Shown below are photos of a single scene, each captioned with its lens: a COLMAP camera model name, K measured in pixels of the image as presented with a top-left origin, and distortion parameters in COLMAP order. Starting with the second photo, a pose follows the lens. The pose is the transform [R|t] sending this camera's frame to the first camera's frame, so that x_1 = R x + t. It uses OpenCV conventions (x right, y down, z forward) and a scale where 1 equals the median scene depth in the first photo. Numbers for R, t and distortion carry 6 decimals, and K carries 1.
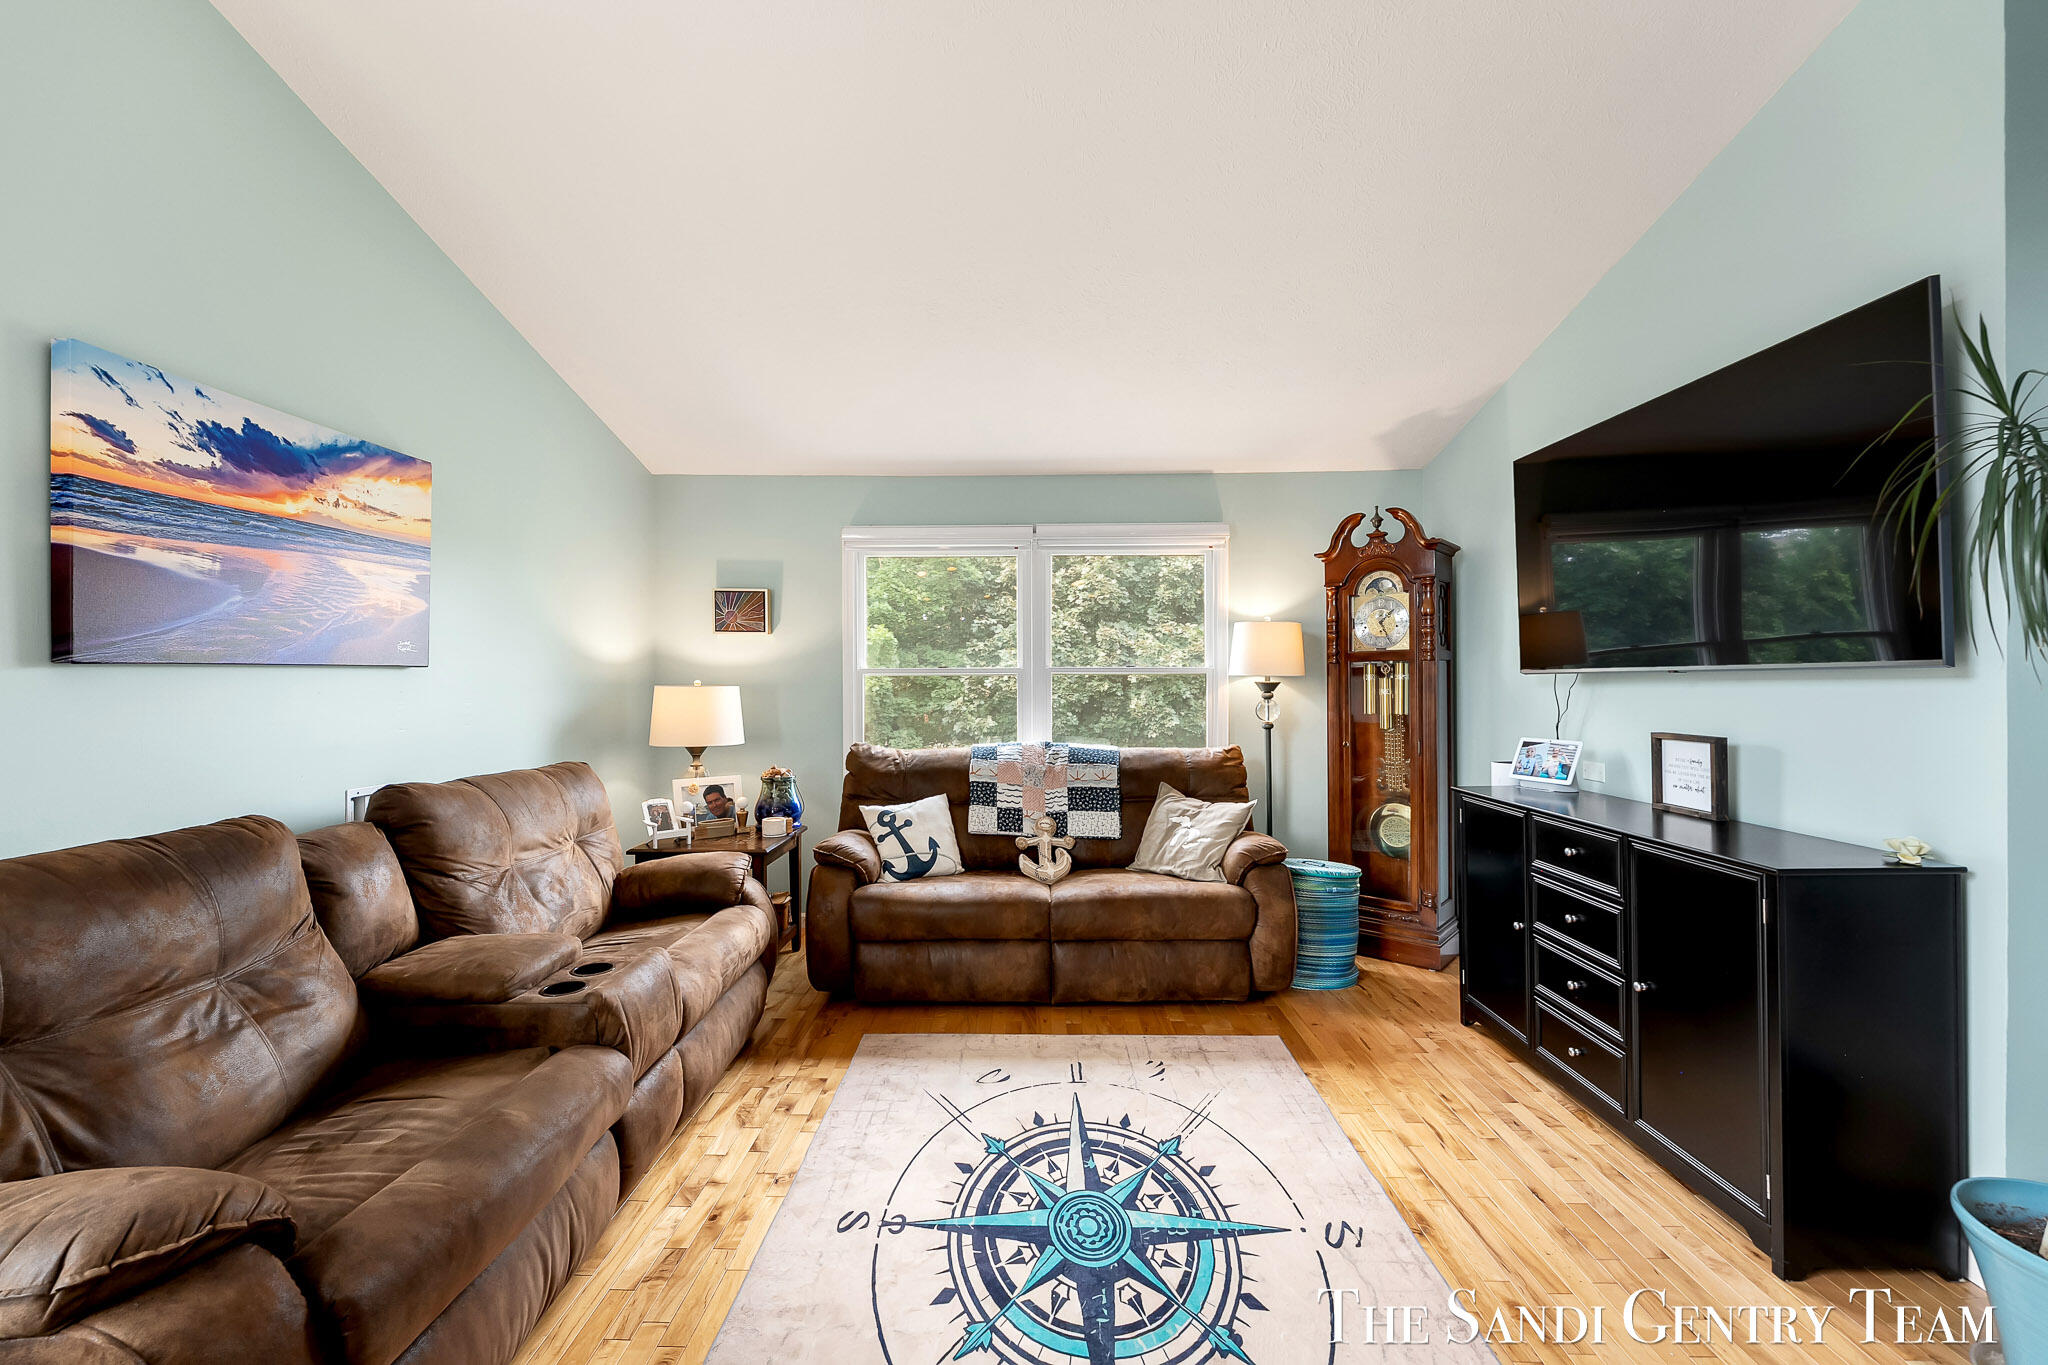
lens RADIAL K [[823.6, 0, 1024.3], [0, 823.6, 678.7], [0, 0, 1]] dist [0.003398, -0.001268]
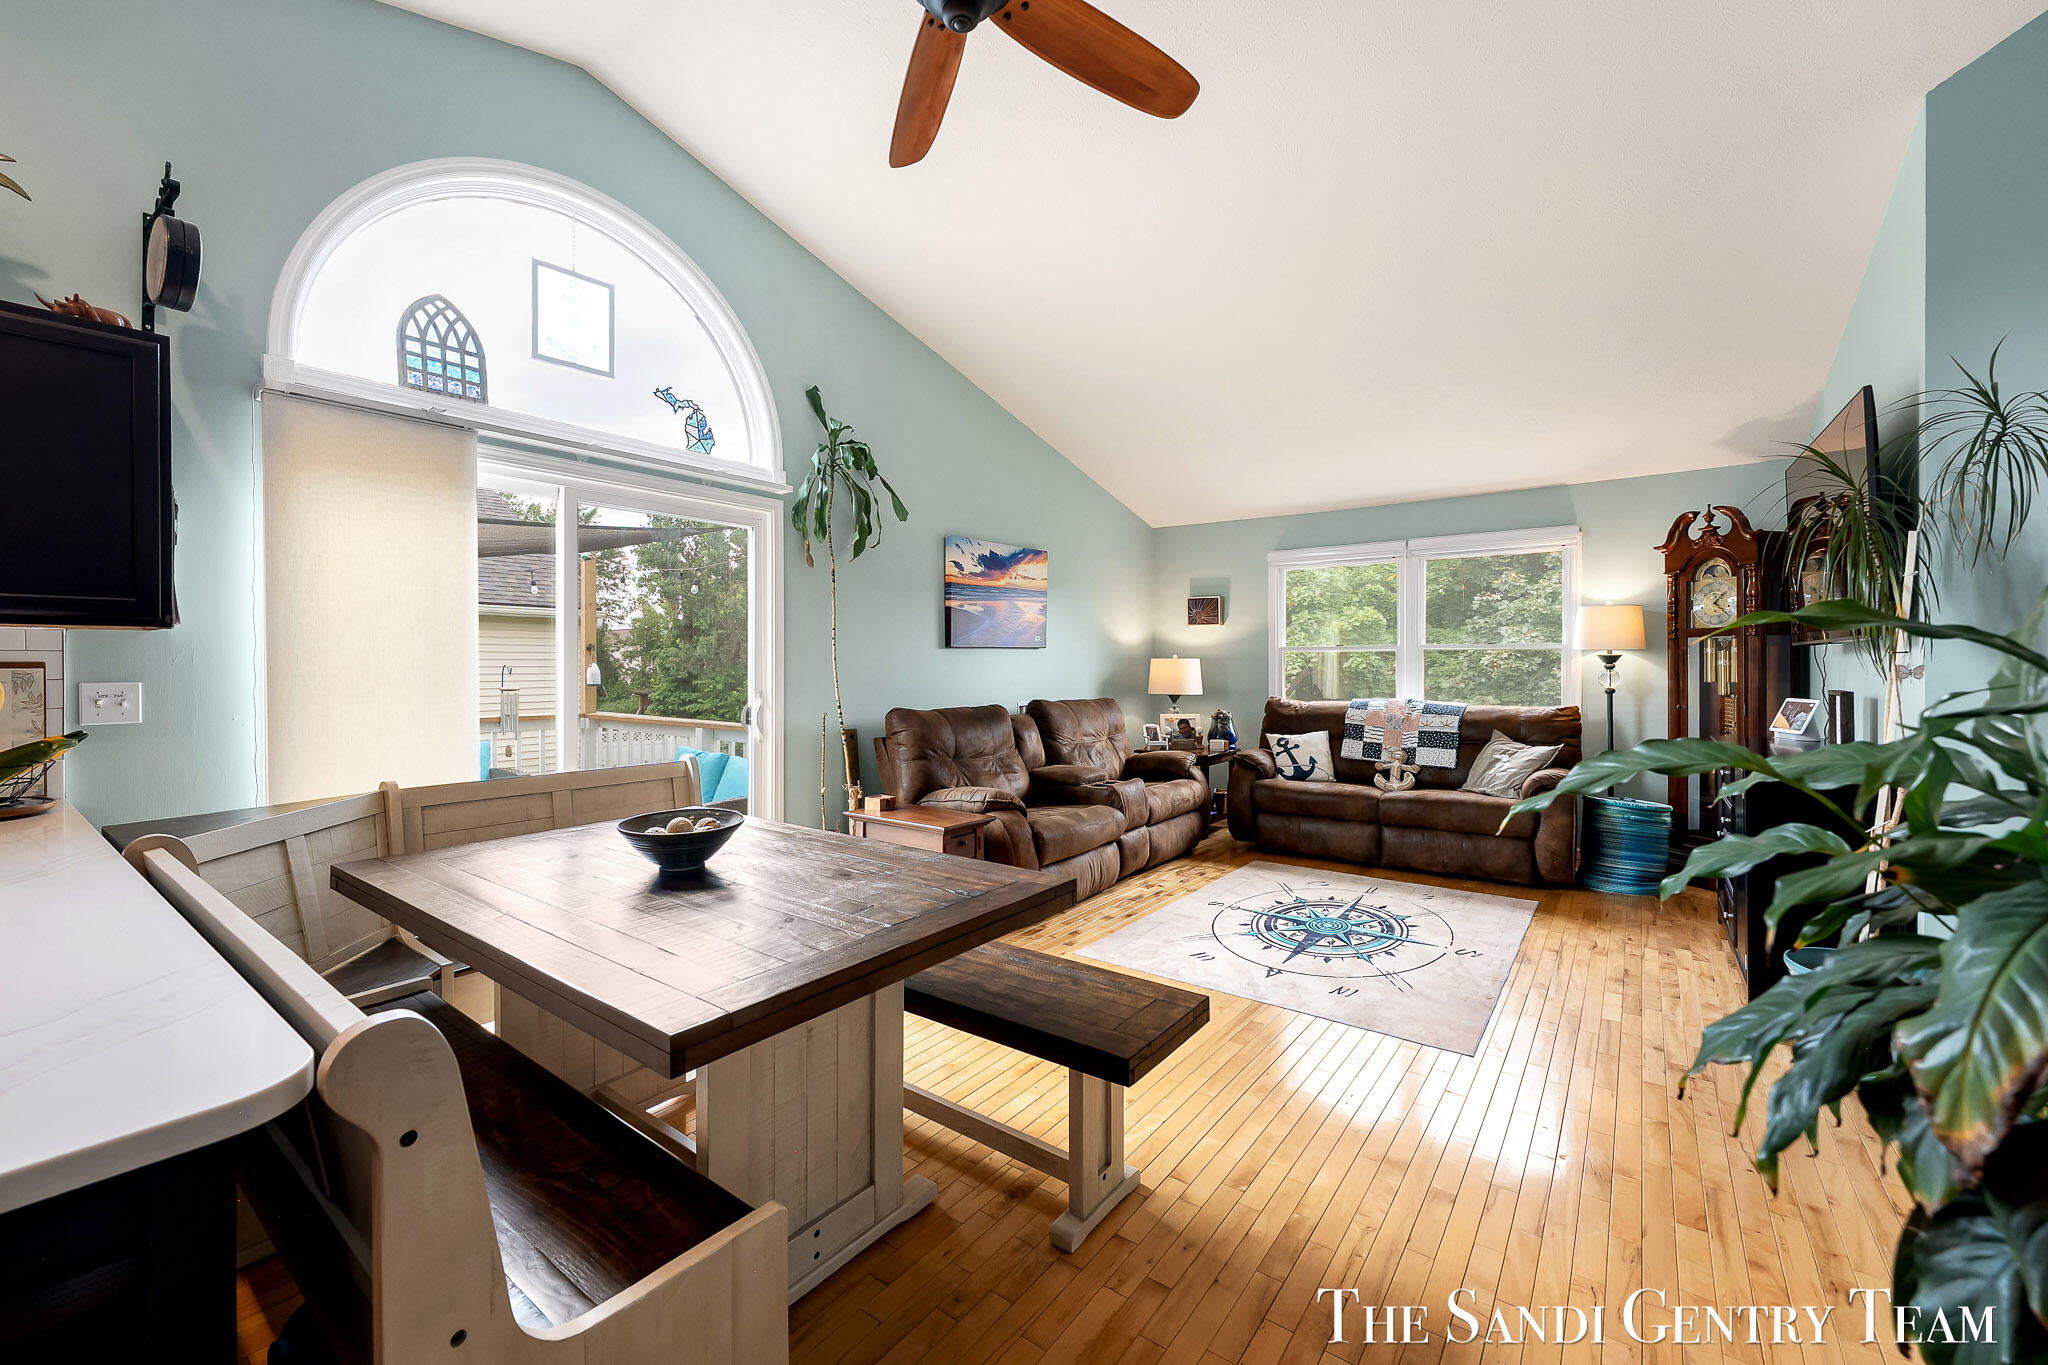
lens RADIAL K [[823.6, 0, 1016.6], [0, 823.6, 666.3], [0, 0, 1]] dist [0.003398, -0.001268]
pose [[0.809227, 0.004538, -0.587478, 0.475081], [0.000896, 0.999959, 0.008958, 0.014274], [0.587495, -0.007776, 0.809190, -0.783850]]
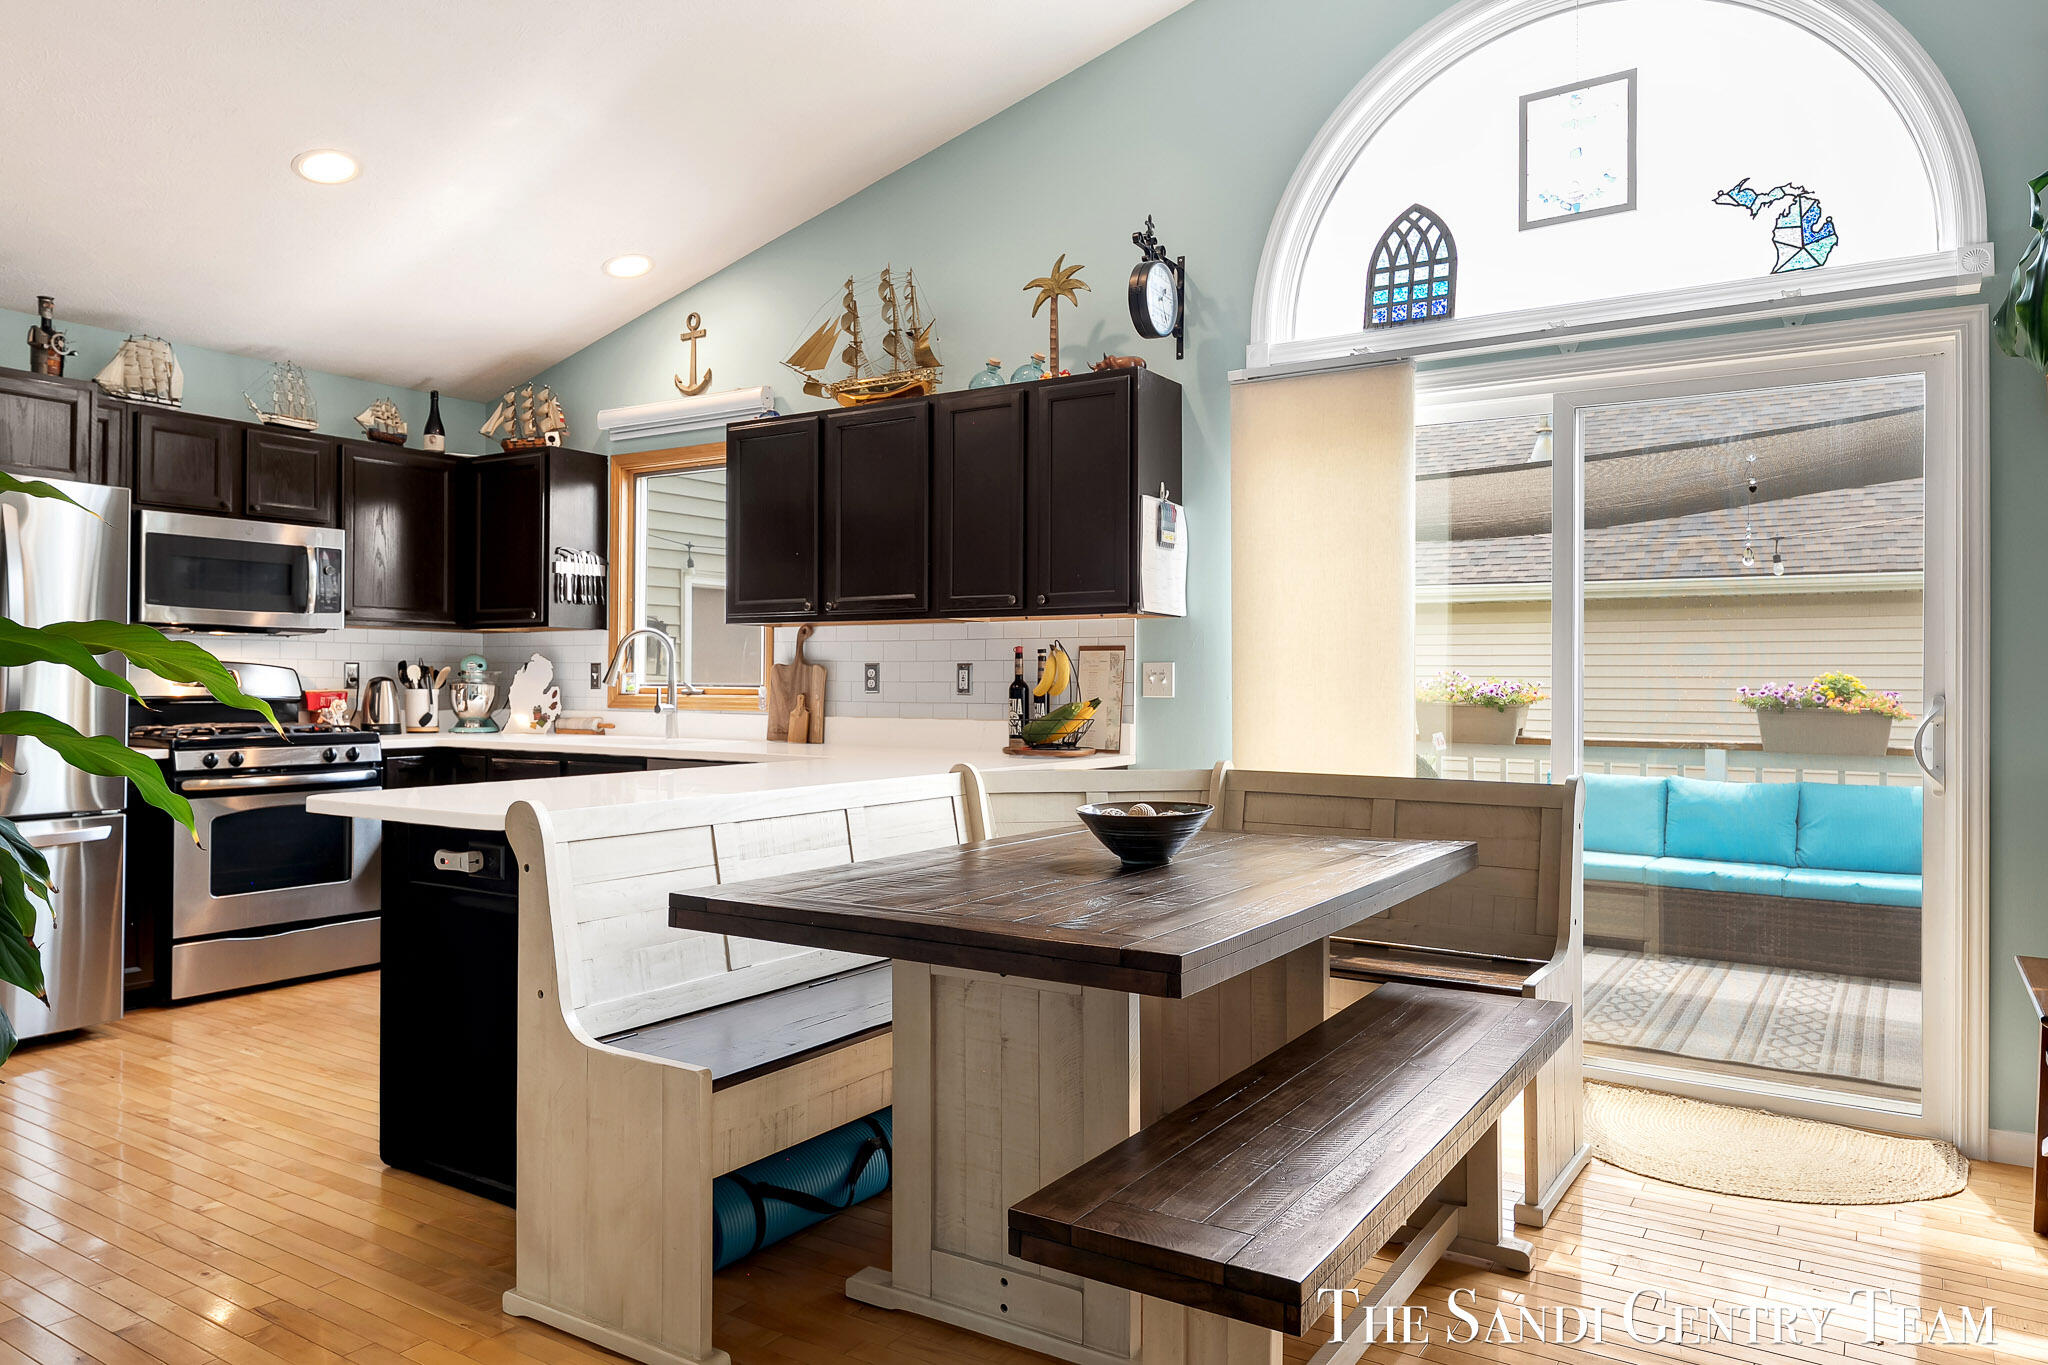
lens RADIAL K [[1348.2, 0, 1017.4], [0, 1348.2, 674.0], [0, 0, 1]] dist [0.006153, -0.003254]
pose [[-0.524190, -0.005374, -0.851584, 0.724960], [0.000092, 0.999980, -0.006367, 0.063468], [0.851601, -0.003416, -0.524179, 0.092299]]
